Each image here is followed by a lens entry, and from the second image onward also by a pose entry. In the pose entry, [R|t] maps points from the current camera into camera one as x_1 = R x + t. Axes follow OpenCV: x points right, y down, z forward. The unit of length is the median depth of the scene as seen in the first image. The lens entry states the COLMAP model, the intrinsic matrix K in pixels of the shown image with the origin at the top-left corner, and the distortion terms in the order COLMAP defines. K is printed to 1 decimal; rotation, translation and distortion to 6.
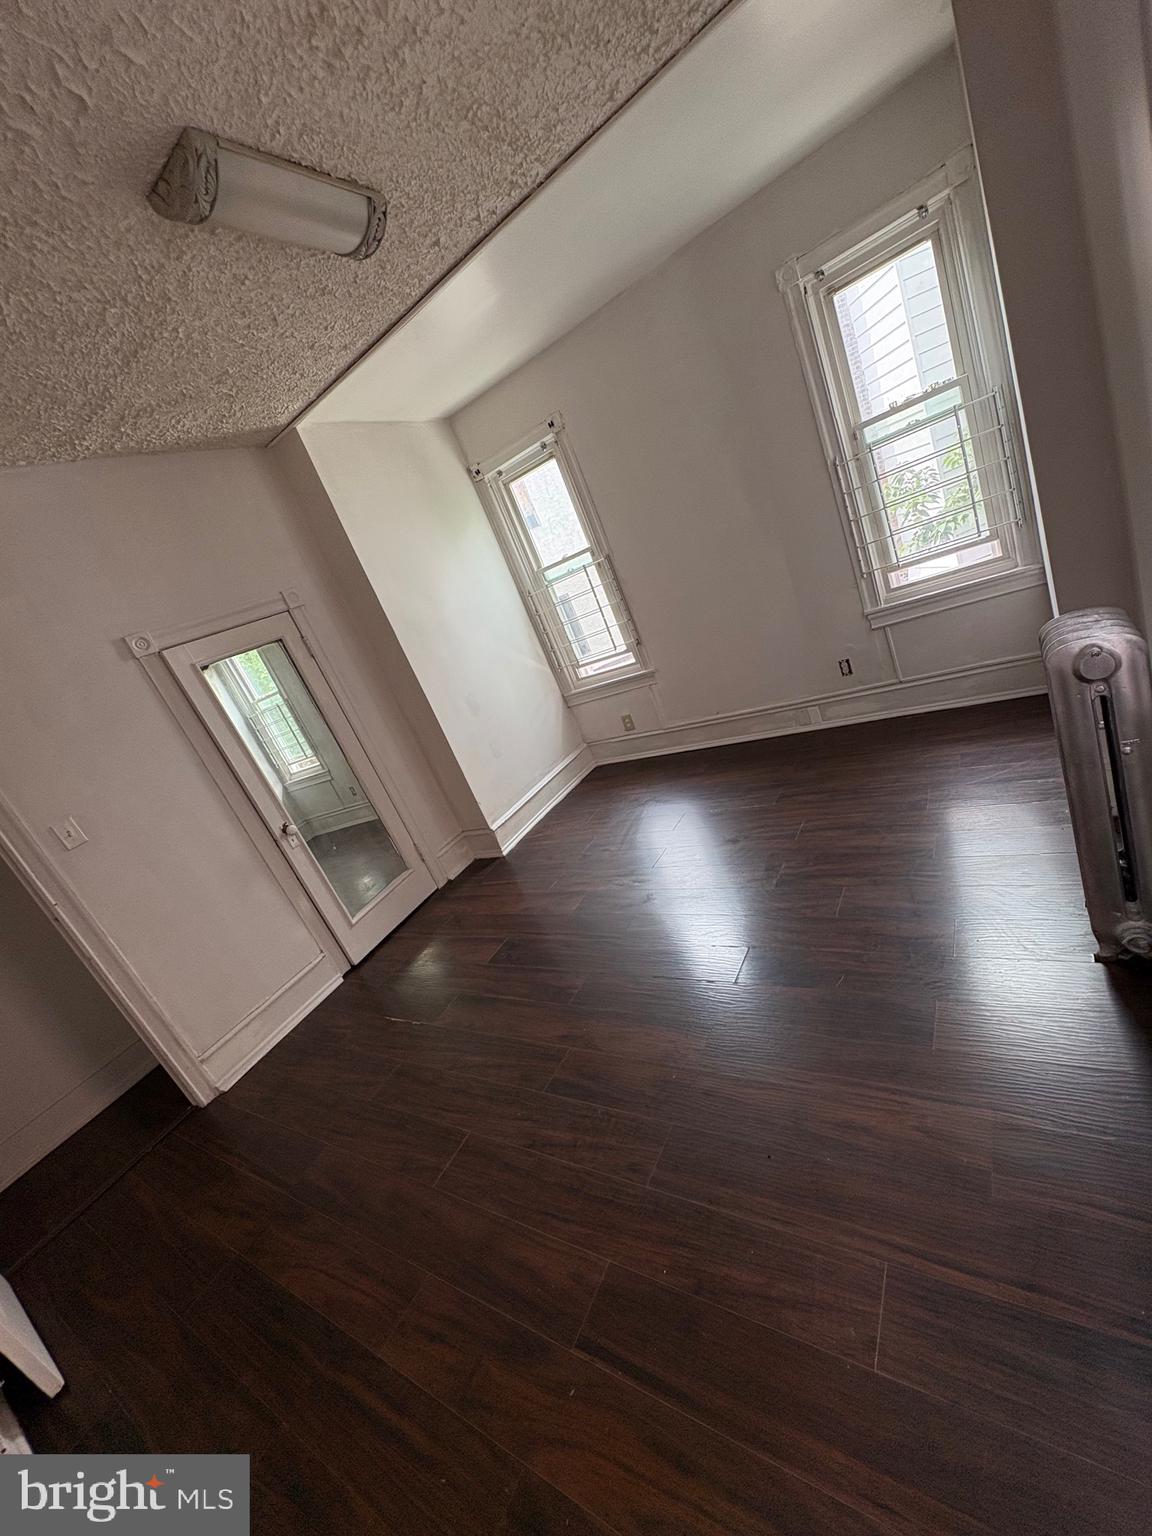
lens RADIAL K [[614.1, 0, 574.8], [0, 614.1, 761.6], [0, 0, 1]] dist [-0.004270, 0.000647]
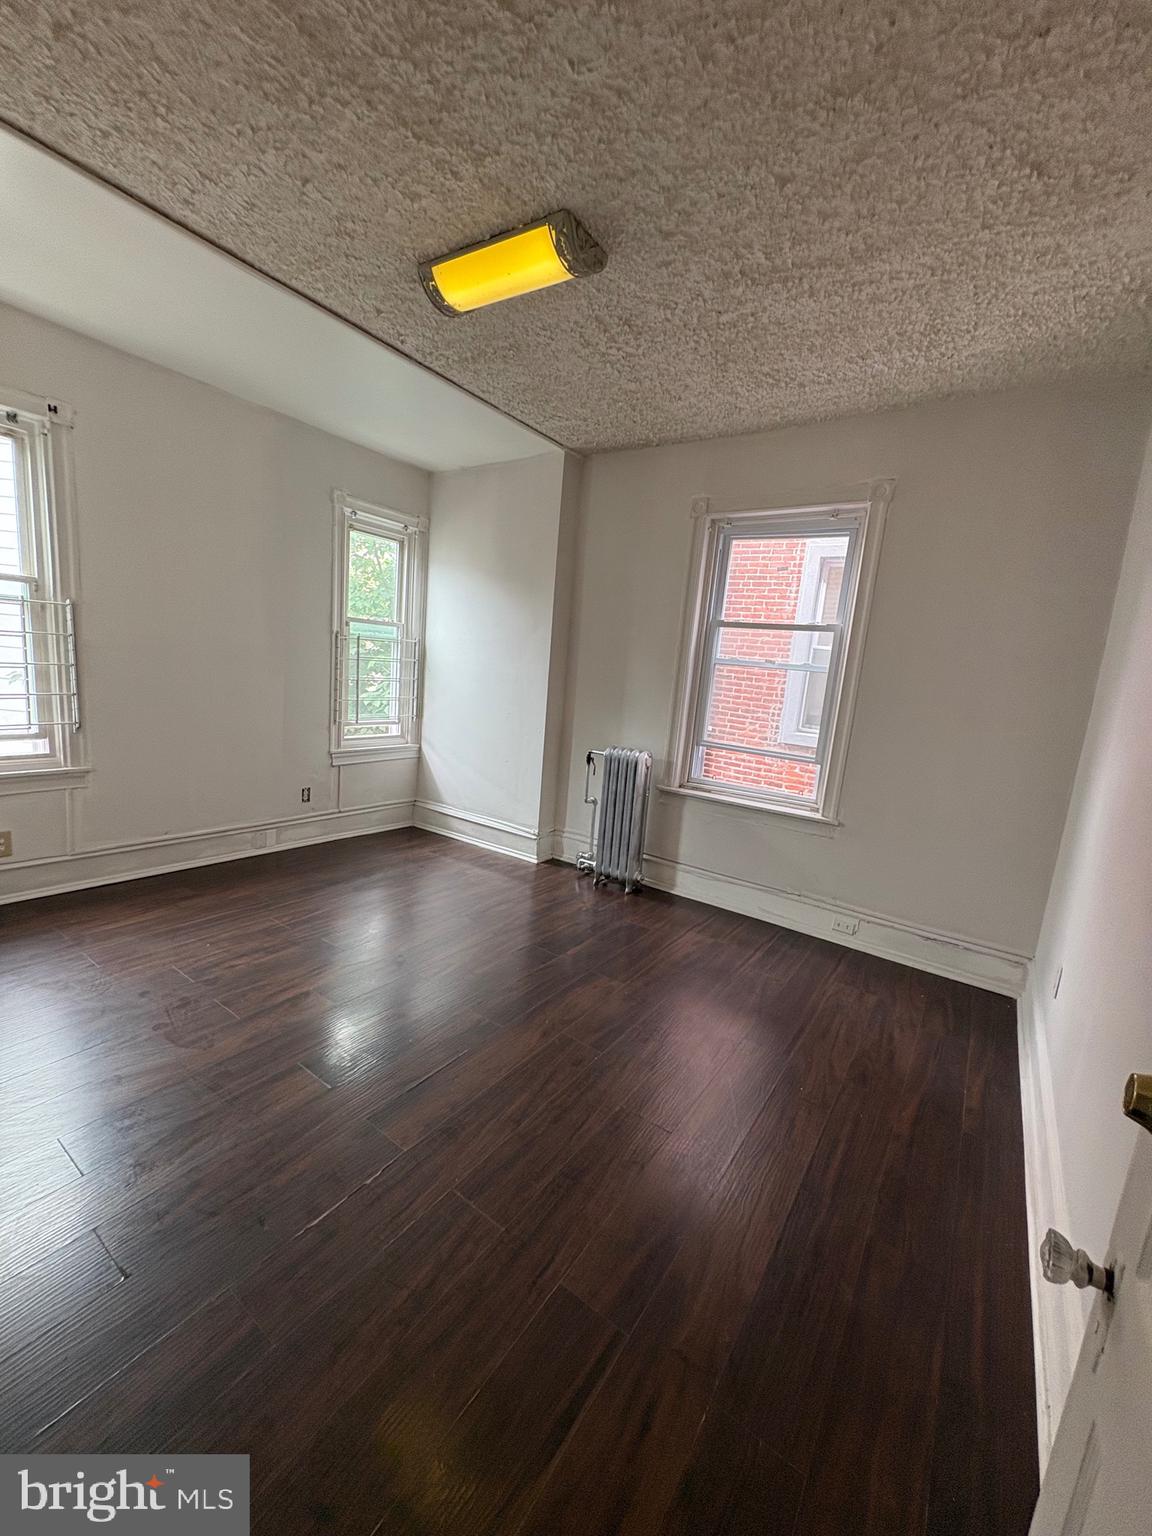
lens RADIAL K [[614.1, 0, 563.9], [0, 614.1, 766.6], [0, 0, 1]] dist [-0.004270, 0.000647]
pose [[0.012178, 0.213787, 0.976804, -0.832671], [0.186295, 0.959288, -0.212276, 0.157571], [-0.982418, 0.184558, -0.028145, 0.648820]]
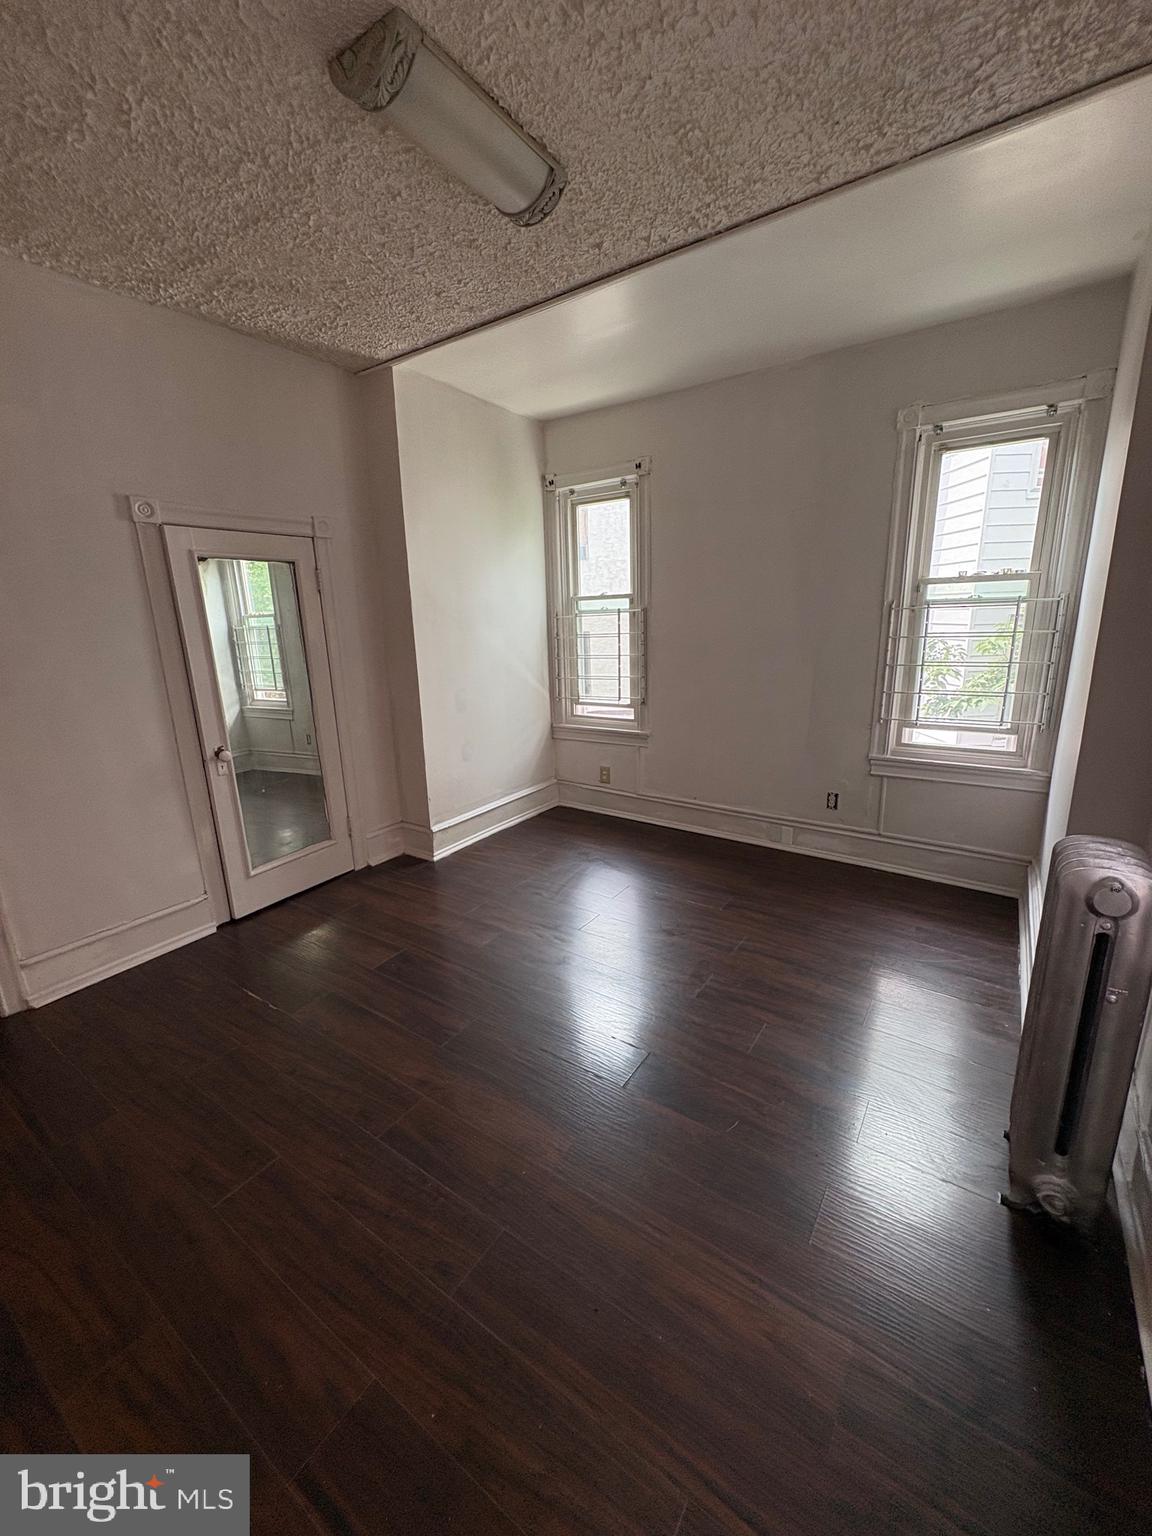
lens RADIAL K [[614.1, 0, 578.1], [0, 614.1, 762.4], [0, 0, 1]] dist [-0.004270, 0.000647]
pose [[0.934176, 0.353592, 0.047840, -0.009930], [-0.350242, 0.934305, -0.066369, -0.003927], [-0.068165, 0.045244, 0.996648, 0.053931]]
